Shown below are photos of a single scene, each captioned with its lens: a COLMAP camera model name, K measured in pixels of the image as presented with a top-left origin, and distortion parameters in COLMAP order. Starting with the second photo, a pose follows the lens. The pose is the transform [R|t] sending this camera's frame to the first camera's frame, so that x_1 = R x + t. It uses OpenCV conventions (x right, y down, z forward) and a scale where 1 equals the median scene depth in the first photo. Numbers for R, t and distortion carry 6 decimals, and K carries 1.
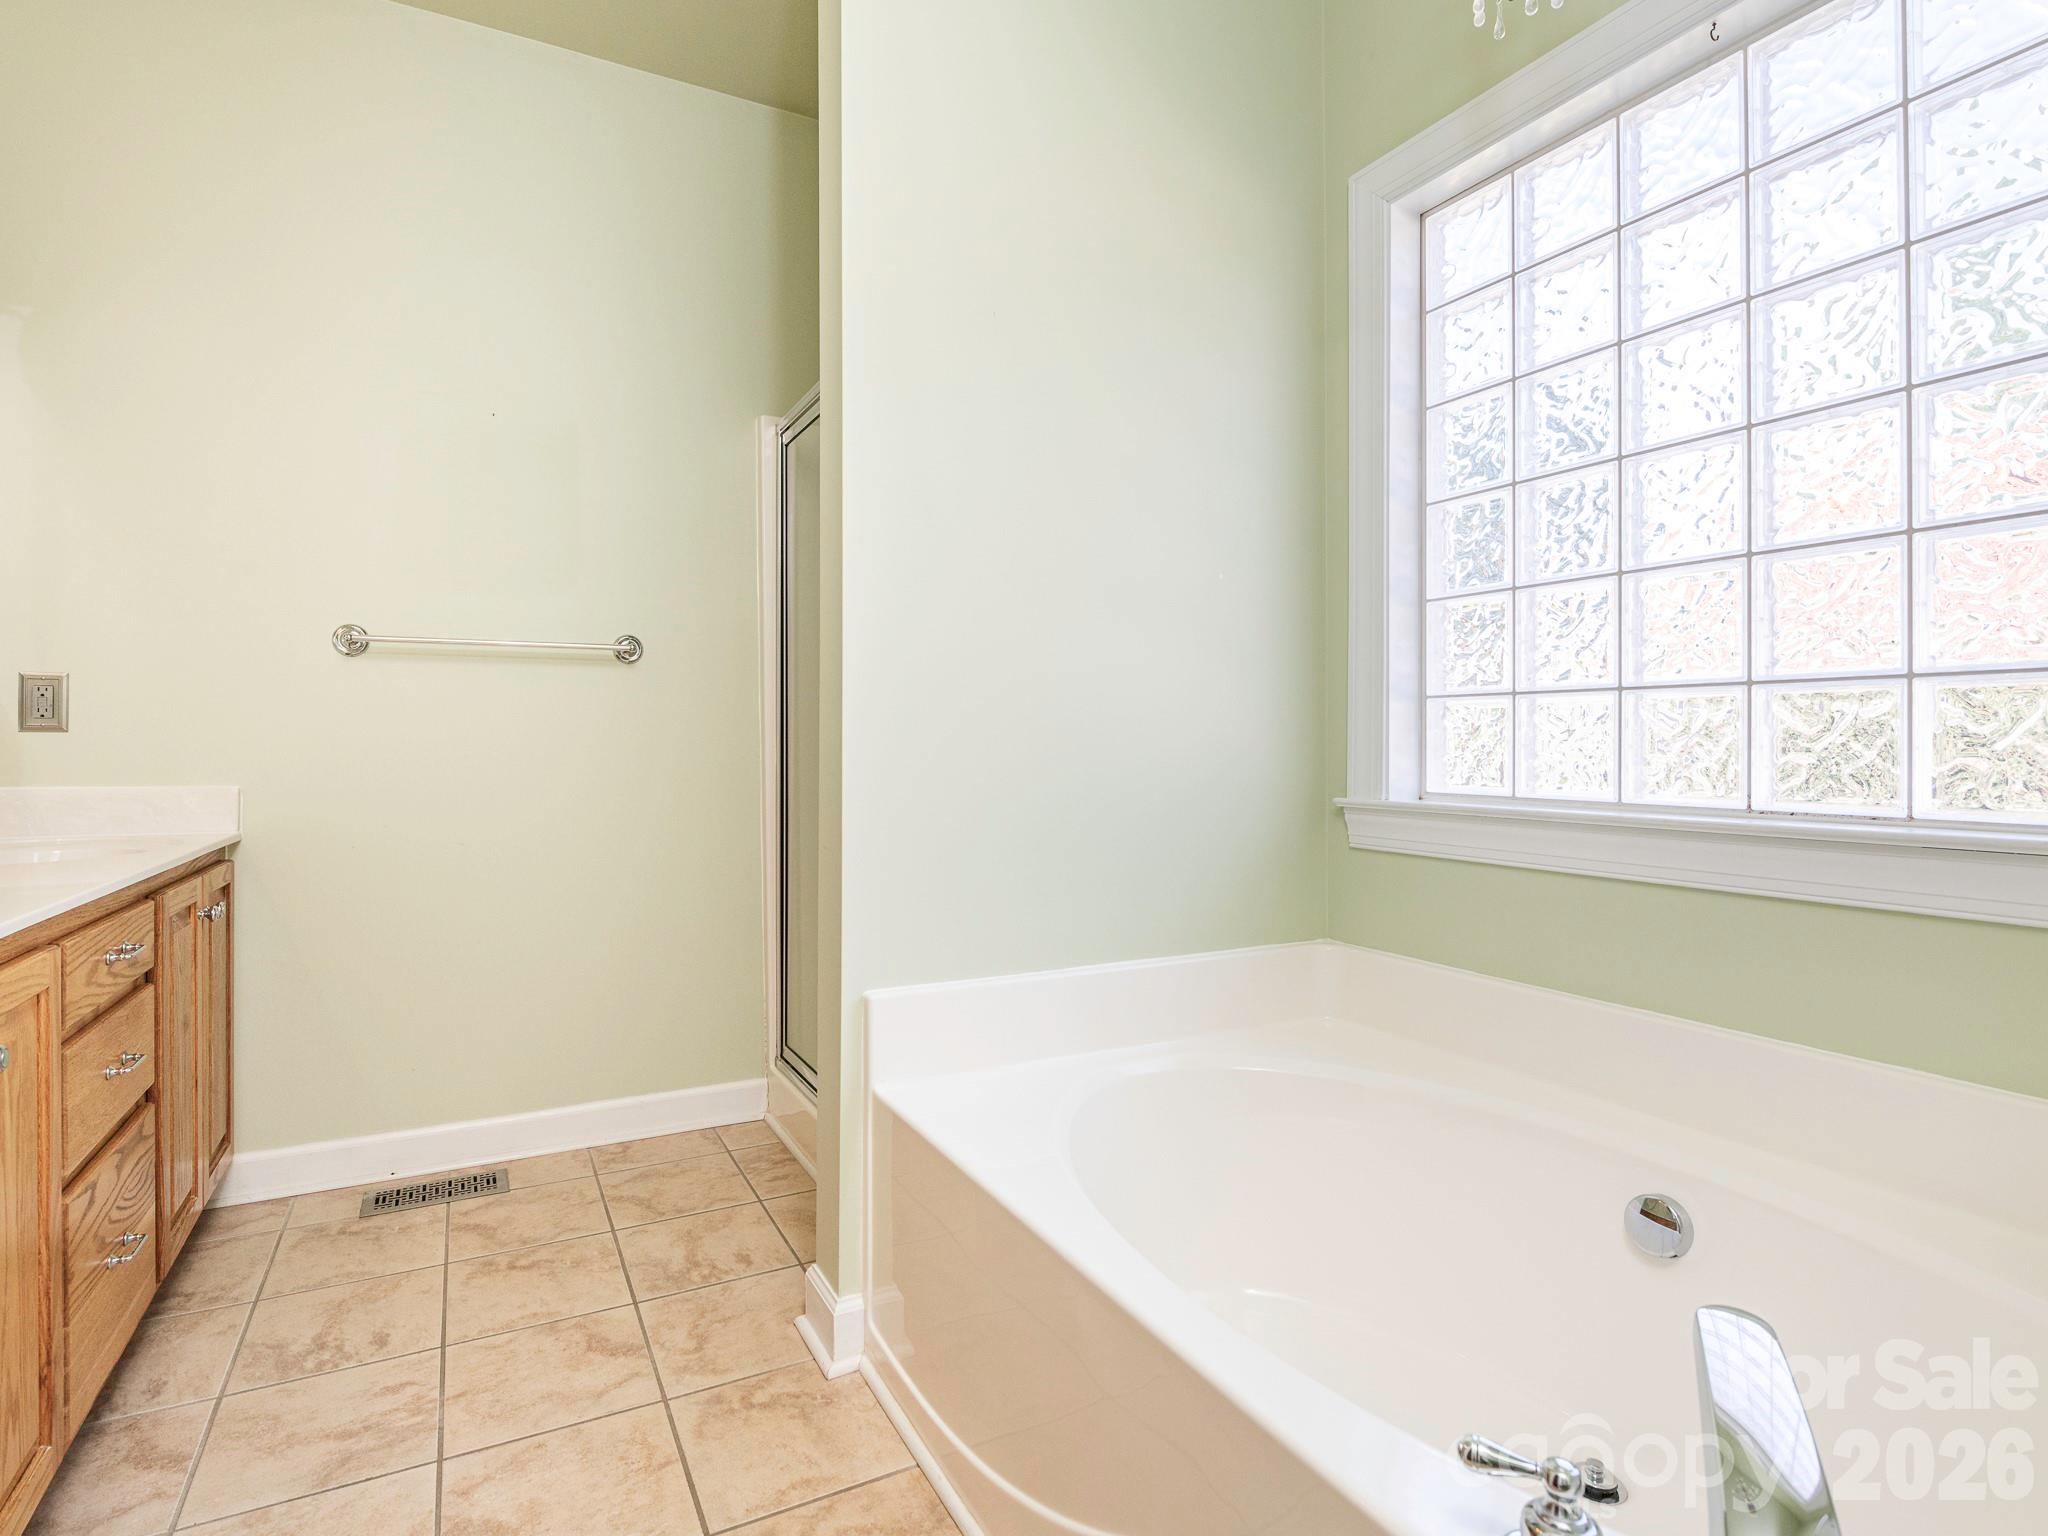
lens RADIAL K [[1031.9, 0, 1062.9], [0, 1031.9, 750.9], [0, 0, 1]] dist [0.025433, -0.016323]
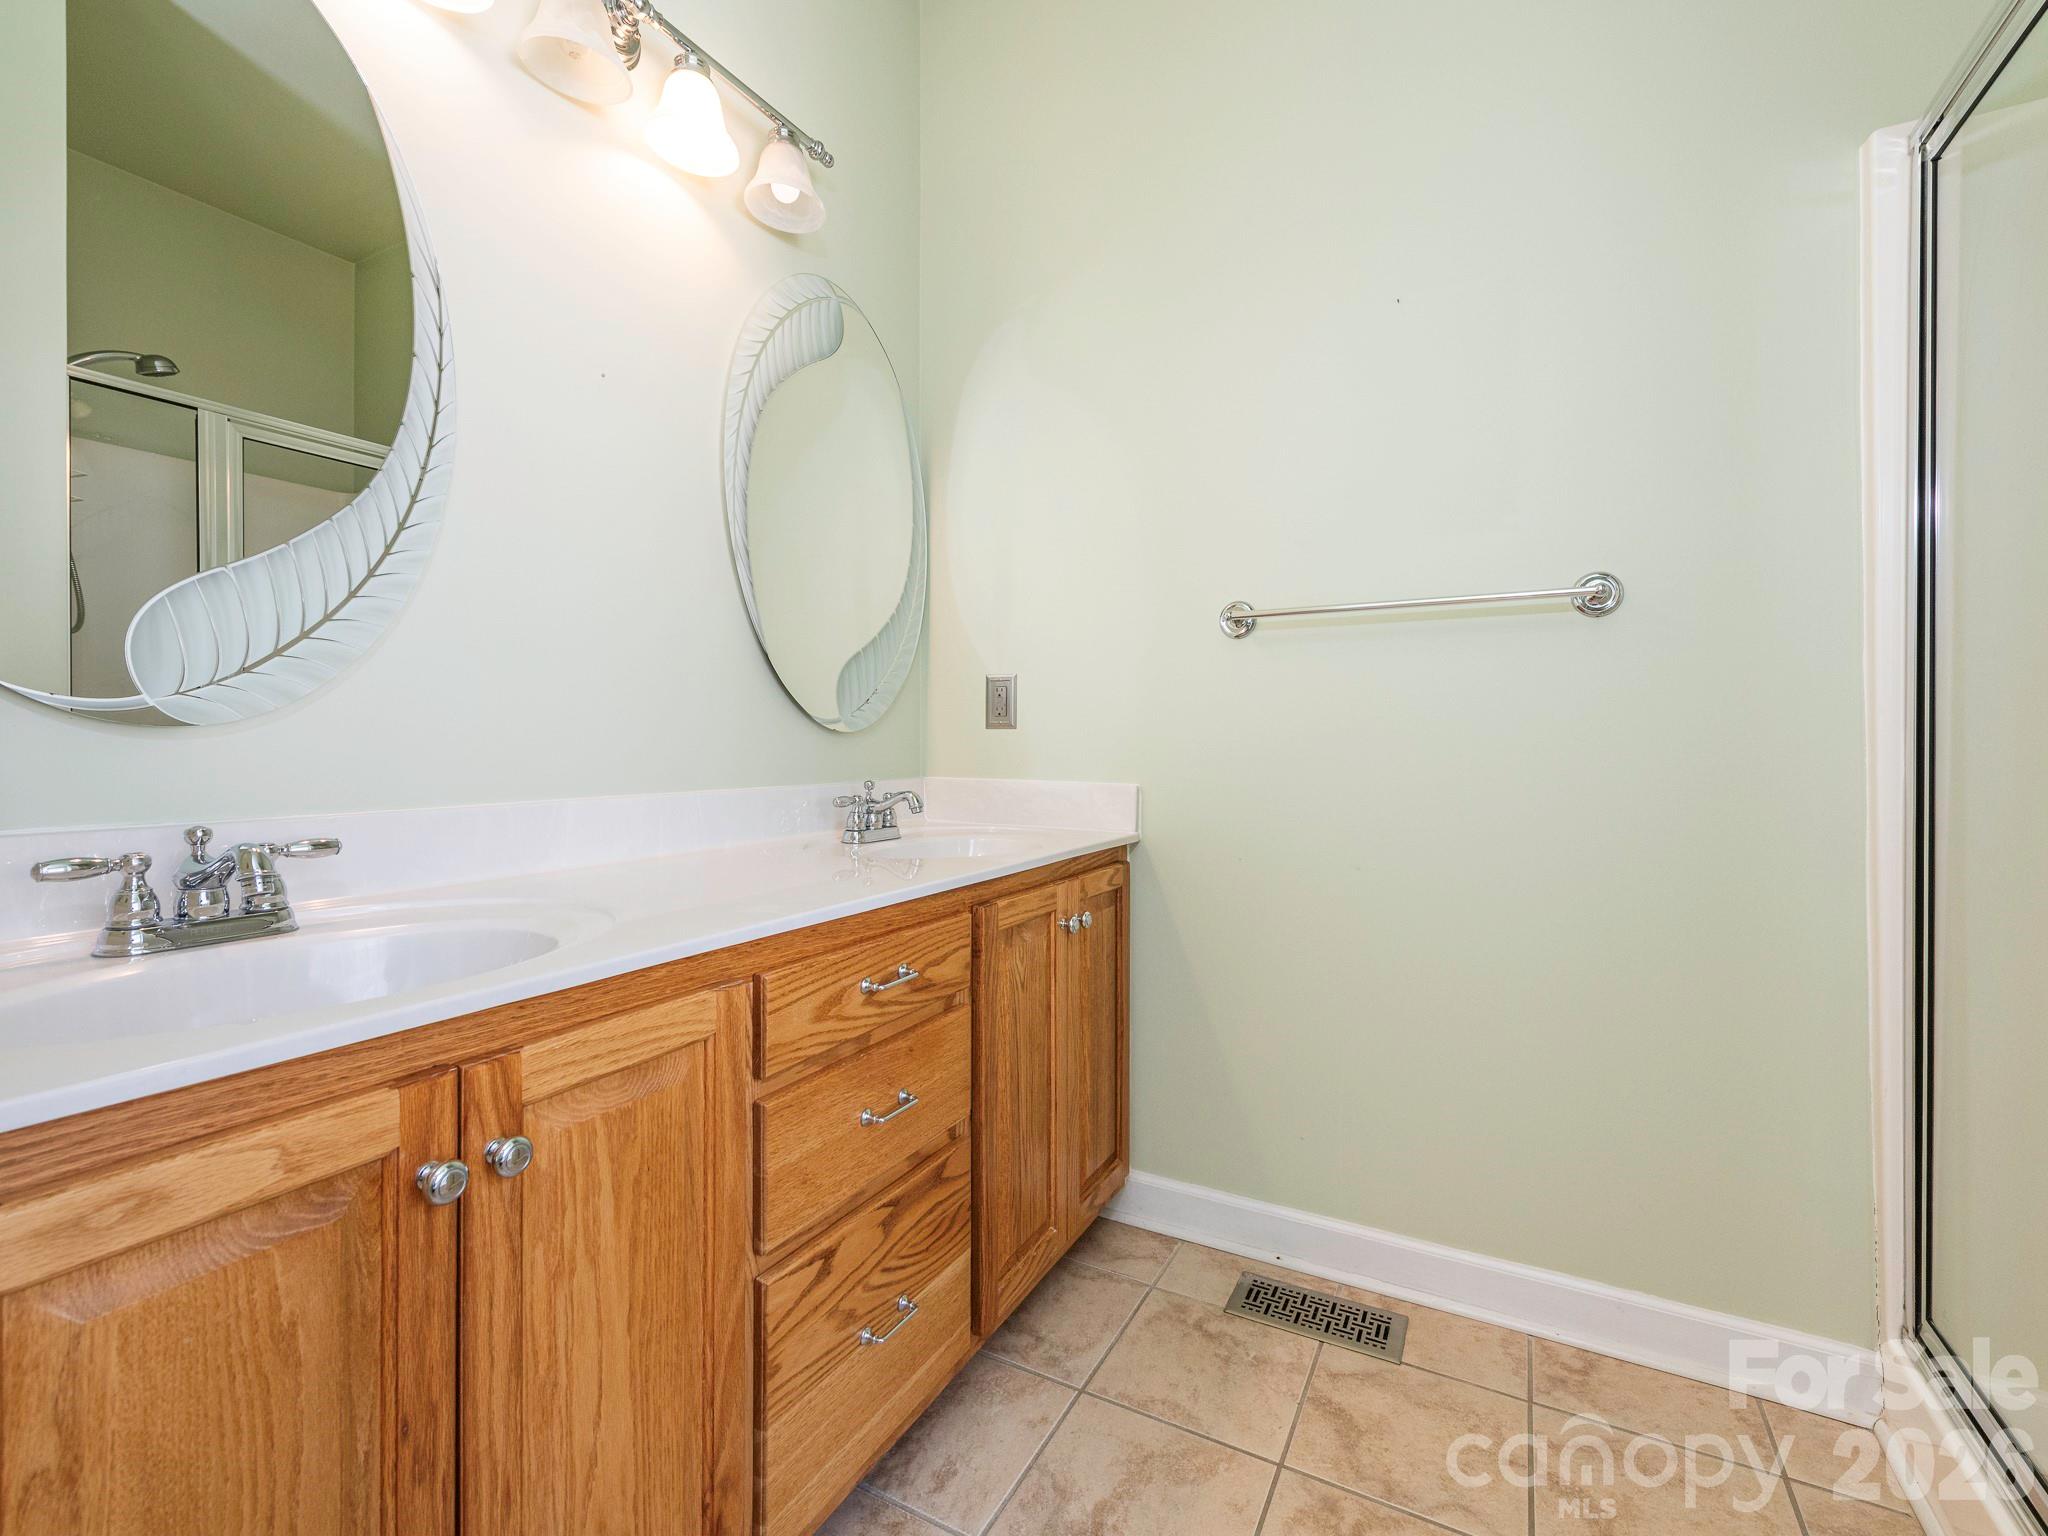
lens RADIAL K [[897.8, 0, 1018.0], [0, 897.8, 742.8], [0, 0, 1]] dist [0.006333, -0.000482]
pose [[0.496742, 0.000811, -0.867898, -0.140455], [-0.000288, 1.000000, 0.000769, -0.003910], [0.867898, -0.000133, 0.496742, 0.519170]]
